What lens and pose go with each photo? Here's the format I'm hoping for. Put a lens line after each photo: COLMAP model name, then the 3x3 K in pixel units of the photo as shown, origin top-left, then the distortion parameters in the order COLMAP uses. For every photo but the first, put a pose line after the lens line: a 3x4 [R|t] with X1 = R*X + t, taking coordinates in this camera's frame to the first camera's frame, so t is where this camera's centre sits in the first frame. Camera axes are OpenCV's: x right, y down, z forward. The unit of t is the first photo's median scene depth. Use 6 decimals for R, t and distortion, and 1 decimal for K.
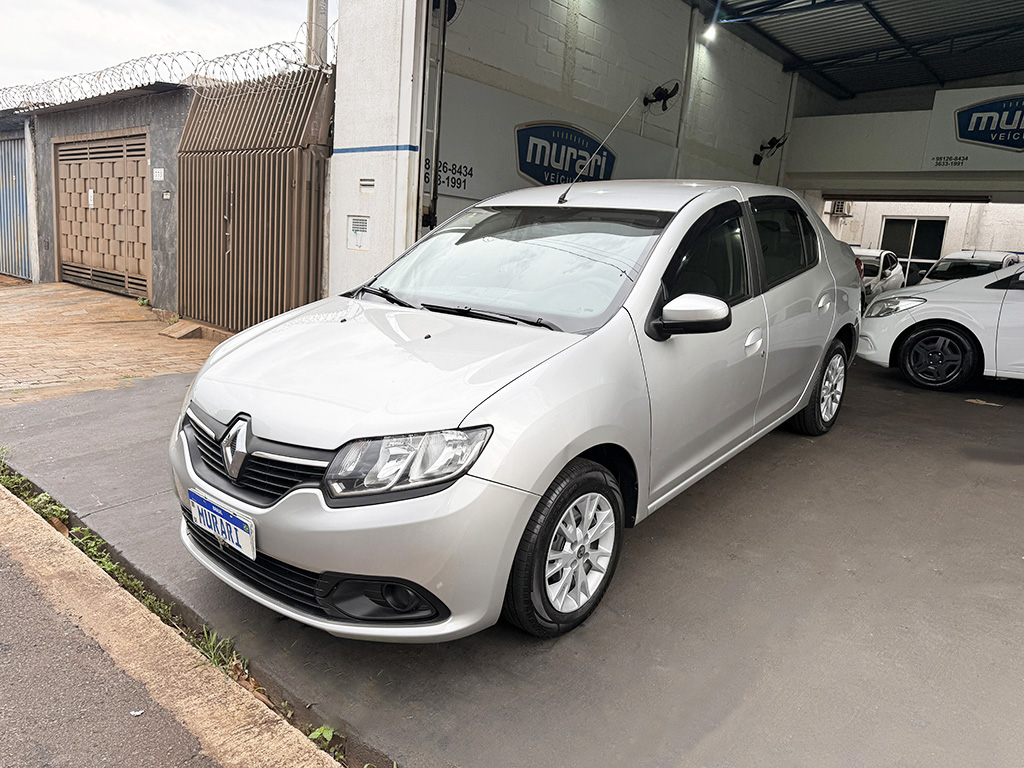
lens RADIAL K [[779.3, 0, 512.0], [0, 779.3, 384.0], [0, 0, 1]] dist [0.023714, -0.045030]
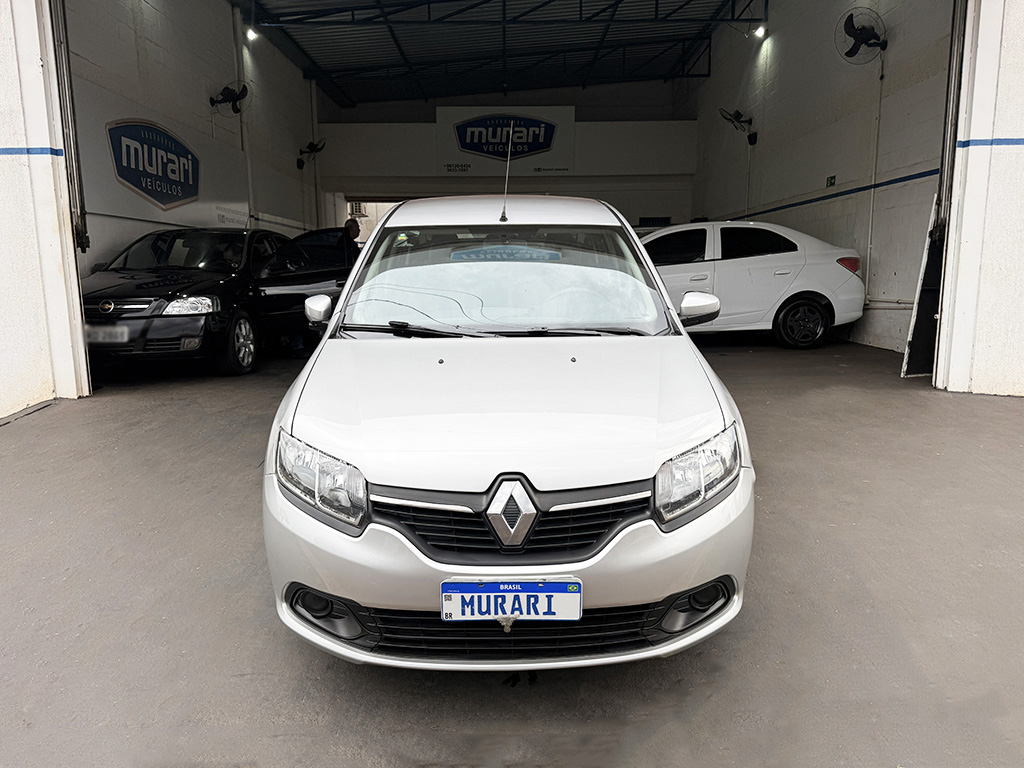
lens RADIAL K [[761.6, 0, 512.0], [0, 761.6, 384.0], [0, 0, 1]] dist [0.090104, -0.141979]
pose [[0.728756, -0.180441, 0.660572, -0.813240], [0.175452, 0.981658, 0.074586, -0.115429], [-0.661915, 0.061544, 0.747048, 0.300977]]
